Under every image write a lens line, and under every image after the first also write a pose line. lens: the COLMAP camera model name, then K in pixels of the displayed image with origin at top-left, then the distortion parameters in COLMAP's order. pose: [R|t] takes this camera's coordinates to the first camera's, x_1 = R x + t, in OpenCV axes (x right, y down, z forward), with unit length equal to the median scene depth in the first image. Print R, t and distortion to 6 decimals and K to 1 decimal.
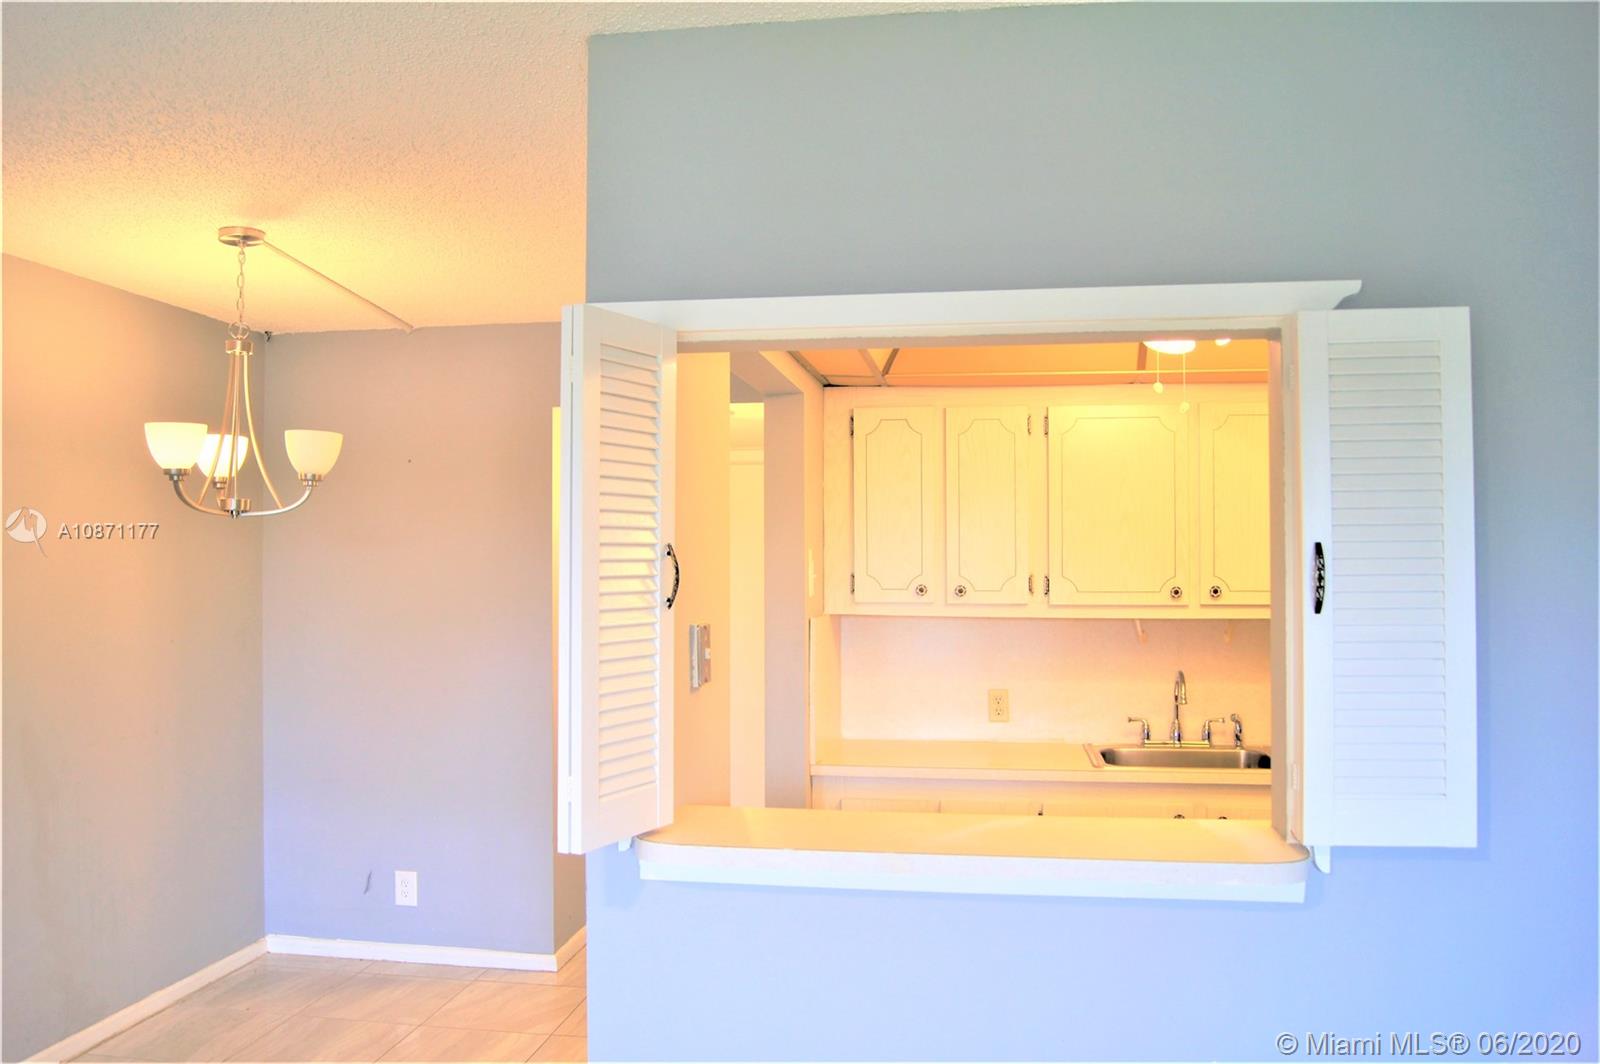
lens RADIAL K [[1254.3, 0, 802.2], [0, 1254.3, 549.4], [0, 0, 1]] dist [-0.085345, 0.014092]
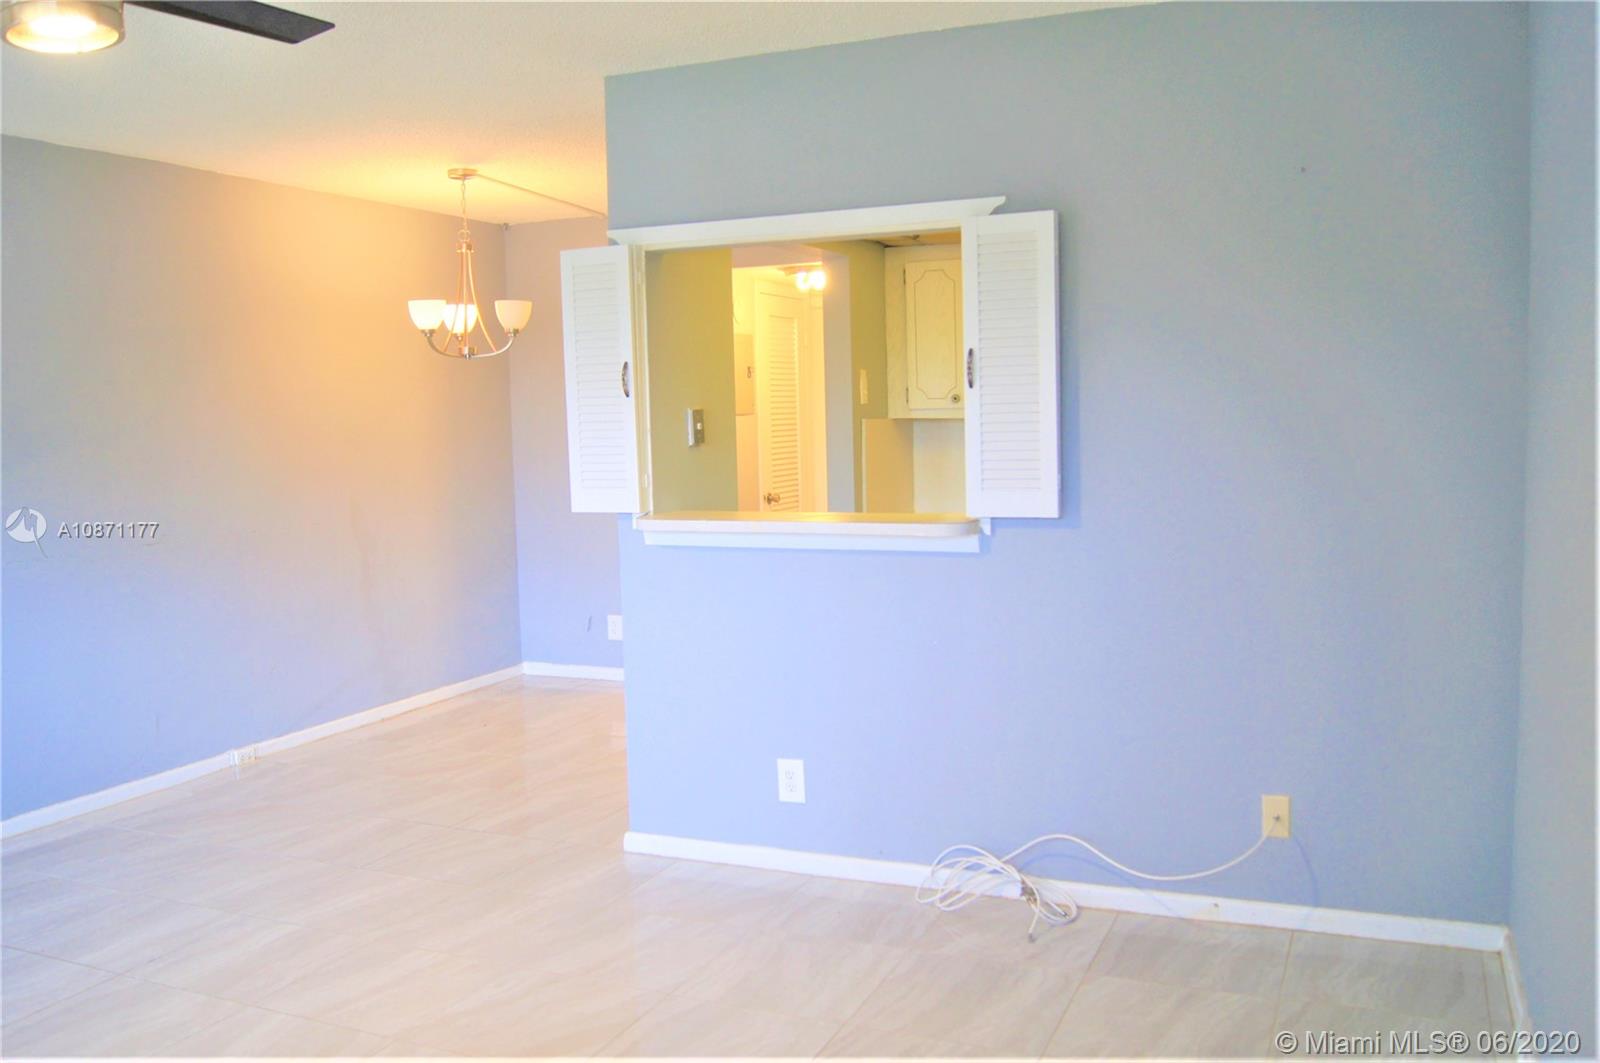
lens RADIAL K [[1337.0, 0, 840.3], [0, 1337.0, 547.1], [0, 0, 1]] dist [-0.105387, 0.002580]
pose [[0.973213, 0.002504, -0.229891, 0.313154], [0.024269, 0.993235, 0.113557, 0.026064], [0.228621, -0.116094, 0.966569, -0.437073]]
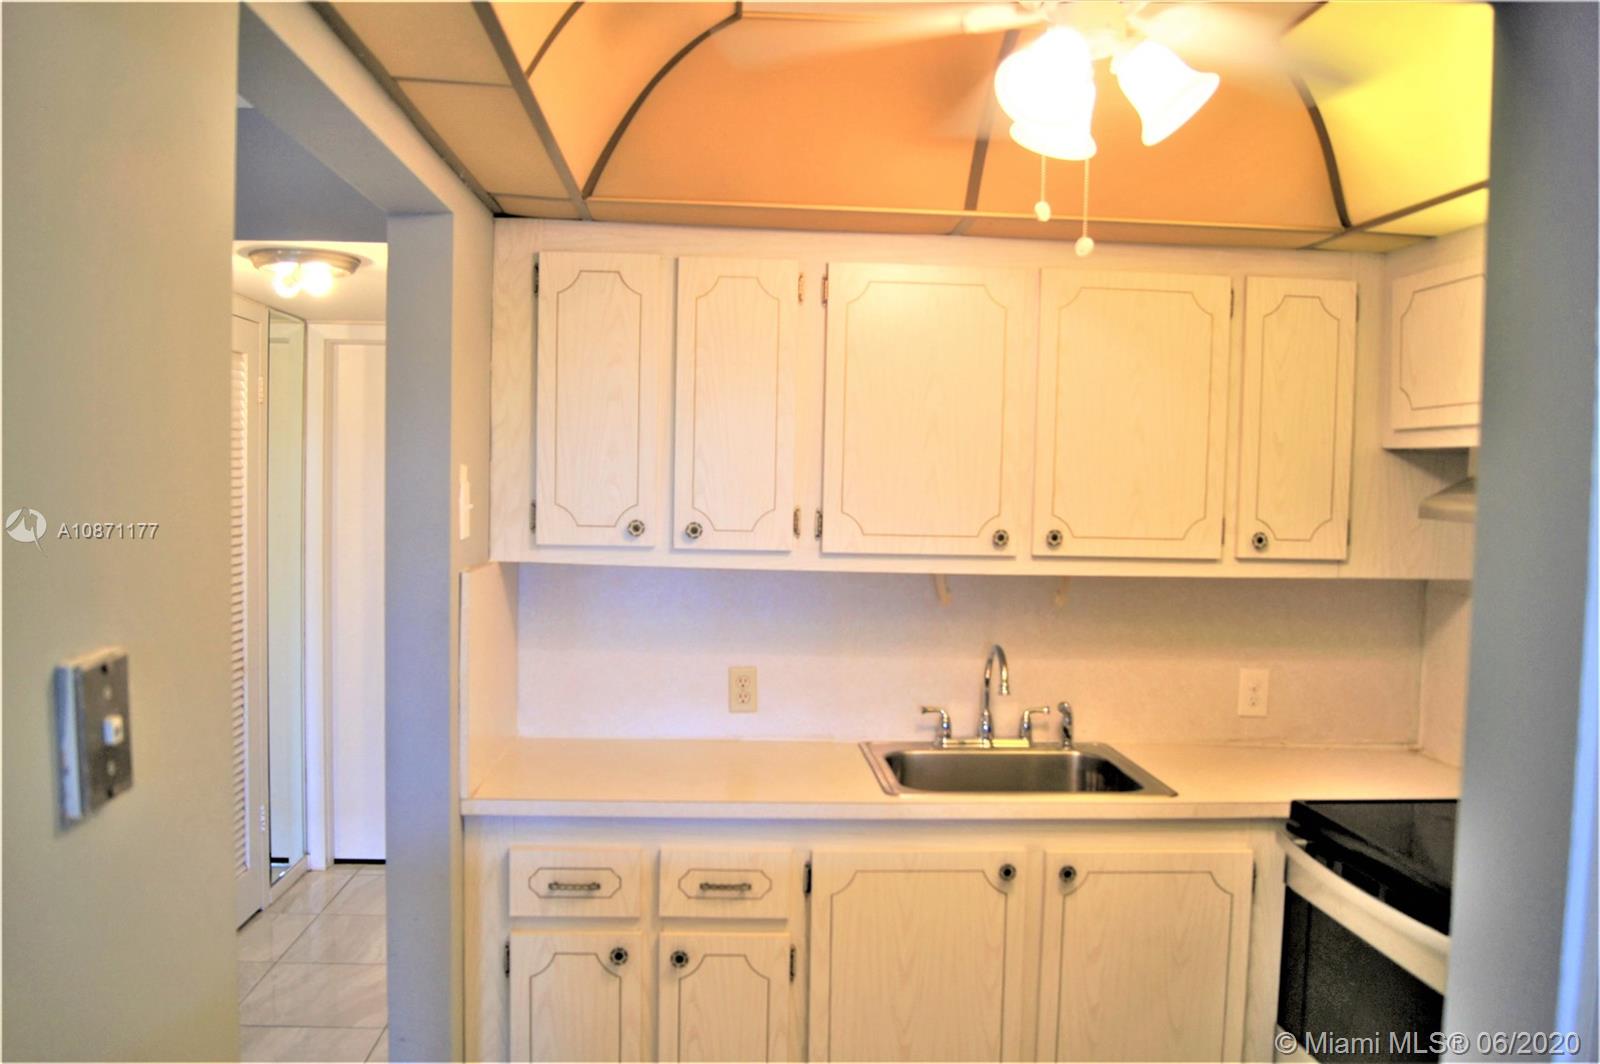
lens RADIAL K [[1254.3, 0, 801.2], [0, 1254.3, 547.9], [0, 0, 1]] dist [-0.085345, 0.014092]
pose [[0.974466, 0.009447, 0.224337, 0.031432], [-0.025385, 0.997344, 0.068268, -0.005275], [-0.223096, -0.072219, 0.972118, 0.334507]]
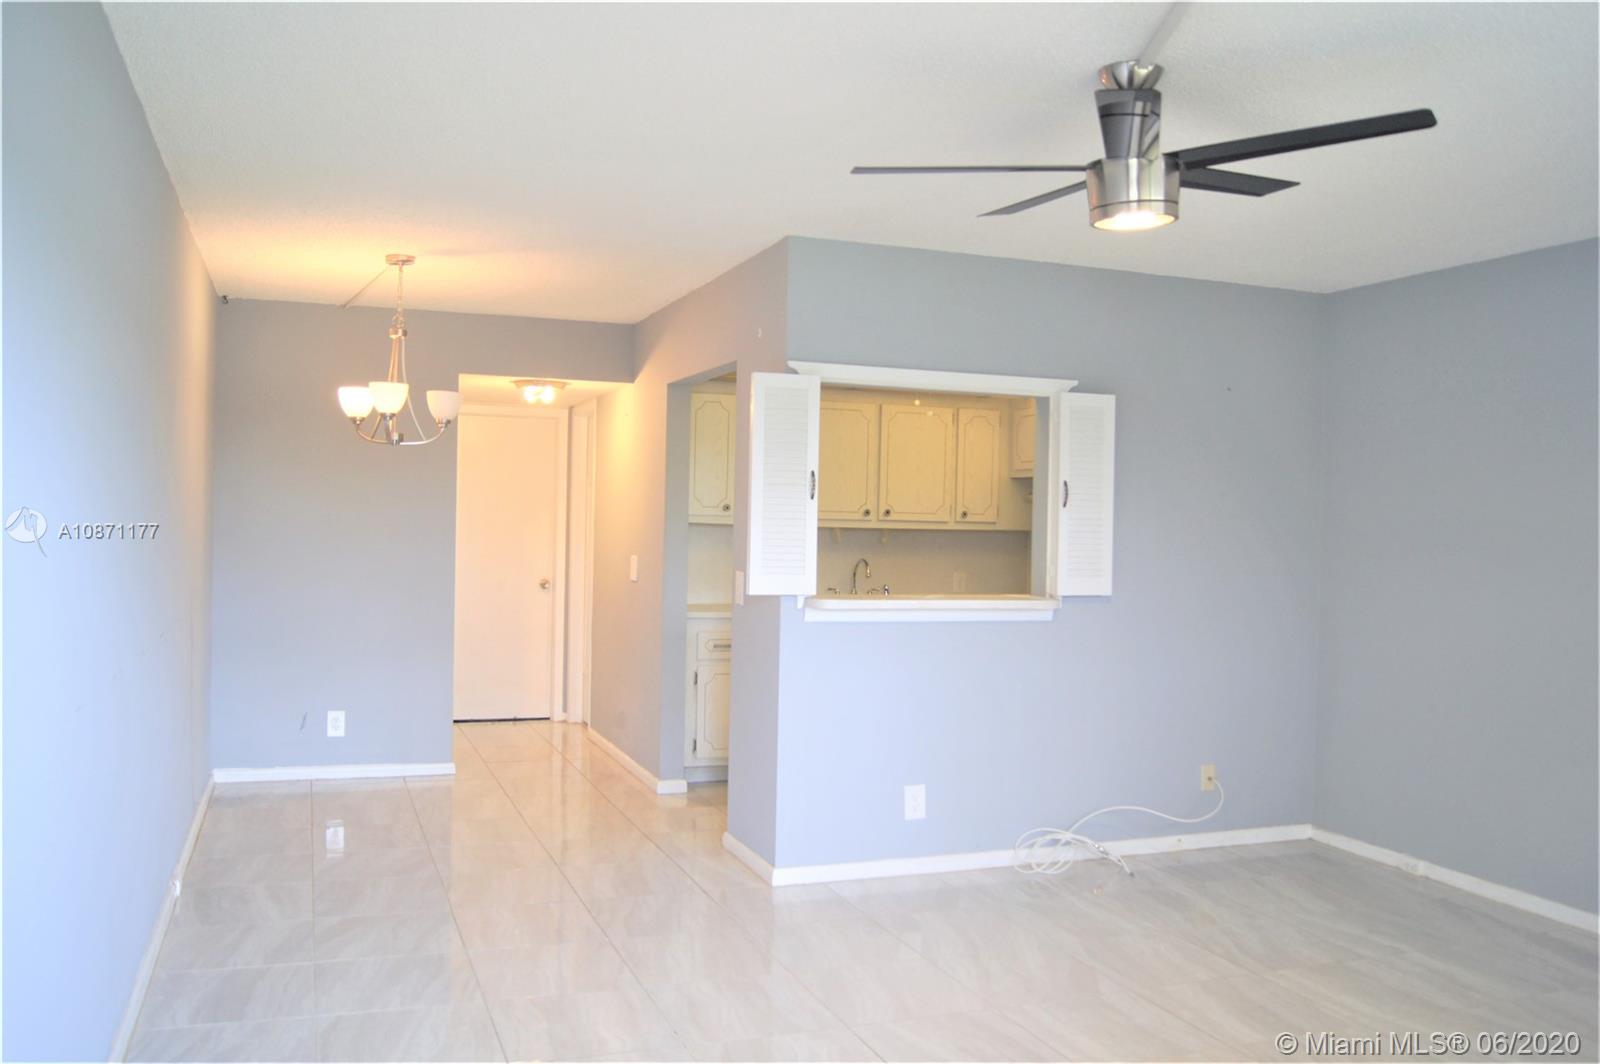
lens RADIAL K [[1254.3, 0, 807.0], [0, 1254.3, 534.3], [0, 0, 1]] dist [-0.085345, 0.014092]
pose [[0.869928, 0.014718, 0.492959, -0.637781], [-0.027737, 0.999433, 0.019110, 0.033962], [-0.492398, -0.030297, 0.869843, -0.488847]]
